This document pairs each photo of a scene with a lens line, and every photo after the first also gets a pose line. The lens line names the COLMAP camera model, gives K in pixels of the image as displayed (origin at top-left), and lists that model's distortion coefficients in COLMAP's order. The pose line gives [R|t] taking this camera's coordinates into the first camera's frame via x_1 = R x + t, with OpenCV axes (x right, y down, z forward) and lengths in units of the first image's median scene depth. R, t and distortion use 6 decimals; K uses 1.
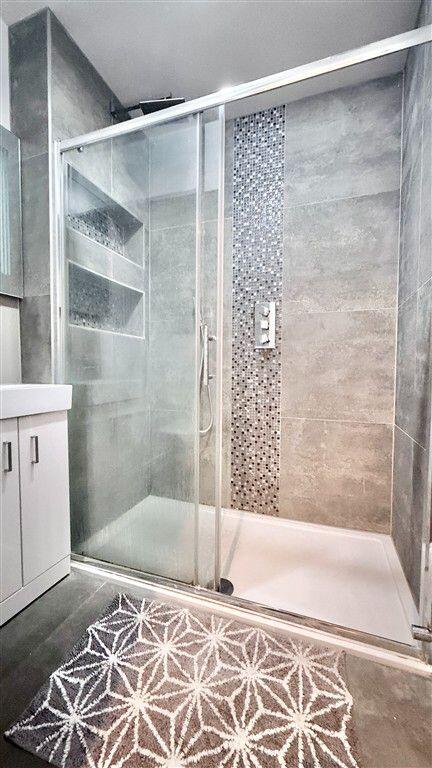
lens RADIAL K [[304.2, 0, 216.4], [0, 304.2, 384.2], [0, 0, 1]] dist [-0.001054, 0.000287]
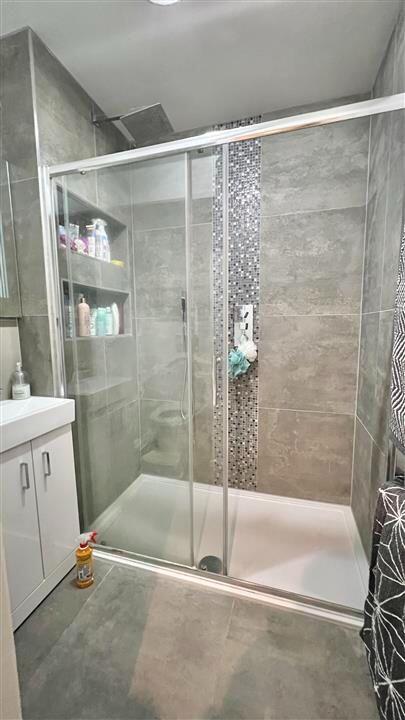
lens RADIAL K [[283.6, 0, 203.0], [0, 283.6, 360.1], [0, 0, 1]] dist [-0.008336, 0.000420]
pose [[0.998512, -0.023992, 0.048970, -0.045011], [0.019964, 0.996501, 0.081159, -0.173014], [-0.050745, -0.080061, 0.995497, -0.026672]]
